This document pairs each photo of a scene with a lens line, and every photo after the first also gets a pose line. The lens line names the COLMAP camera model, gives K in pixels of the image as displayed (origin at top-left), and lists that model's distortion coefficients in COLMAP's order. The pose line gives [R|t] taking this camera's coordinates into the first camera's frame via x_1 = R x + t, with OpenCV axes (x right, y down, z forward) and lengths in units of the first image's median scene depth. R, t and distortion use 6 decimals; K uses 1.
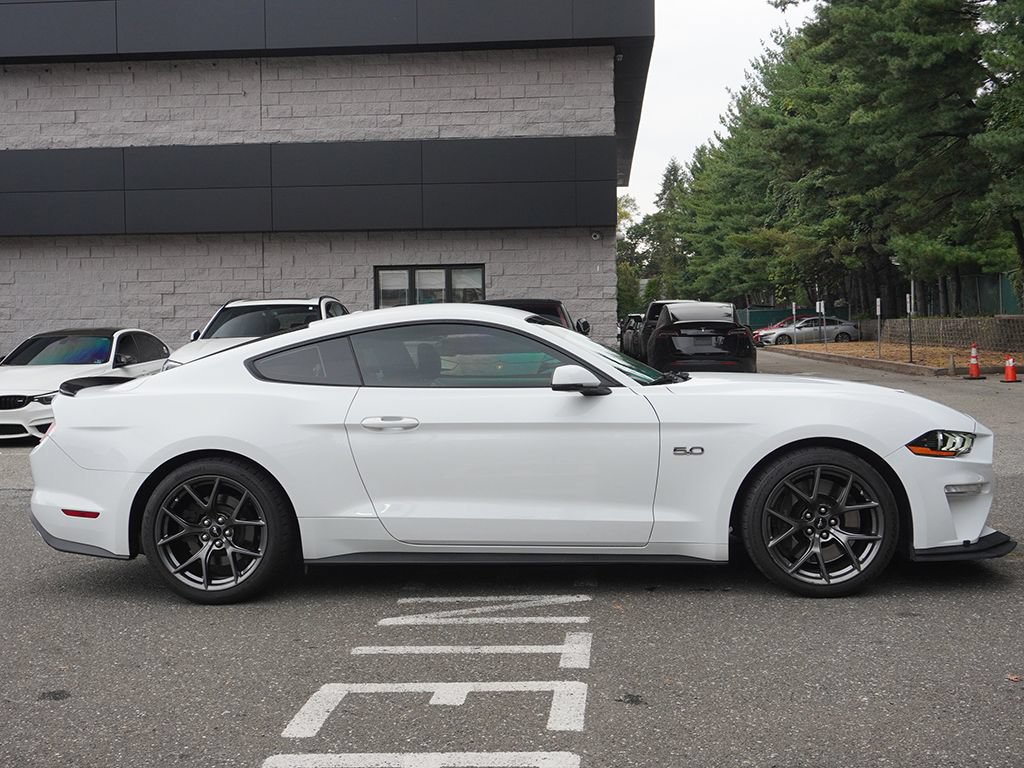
lens RADIAL K [[1549.4, 0, 470.6], [0, 1549.4, 383.6], [0, 0, 1]] dist [0.011362, -0.030657]
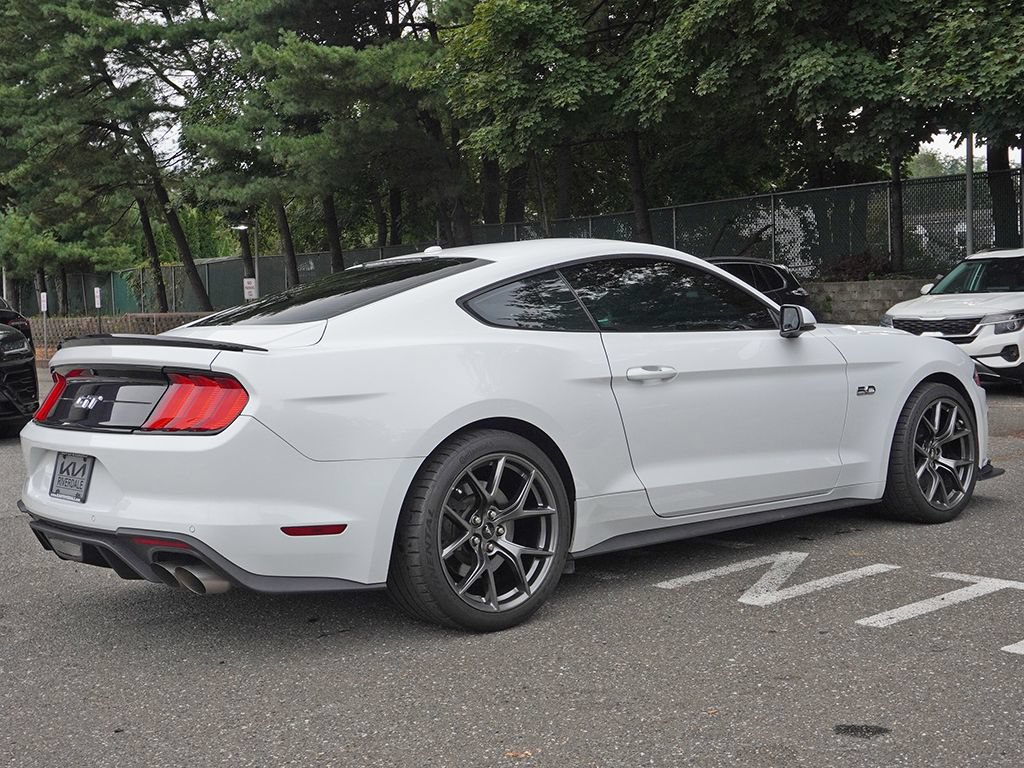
lens RADIAL K [[1549.4, 0, 470.6], [0, 1549.4, 383.6], [0, 0, 1]] dist [0.011362, -0.030657]
pose [[0.571674, -0.023556, 0.820143, -0.456155], [0.044920, 0.998987, -0.002618, 0.016522], [-0.819250, 0.038337, 0.572153, 0.349381]]
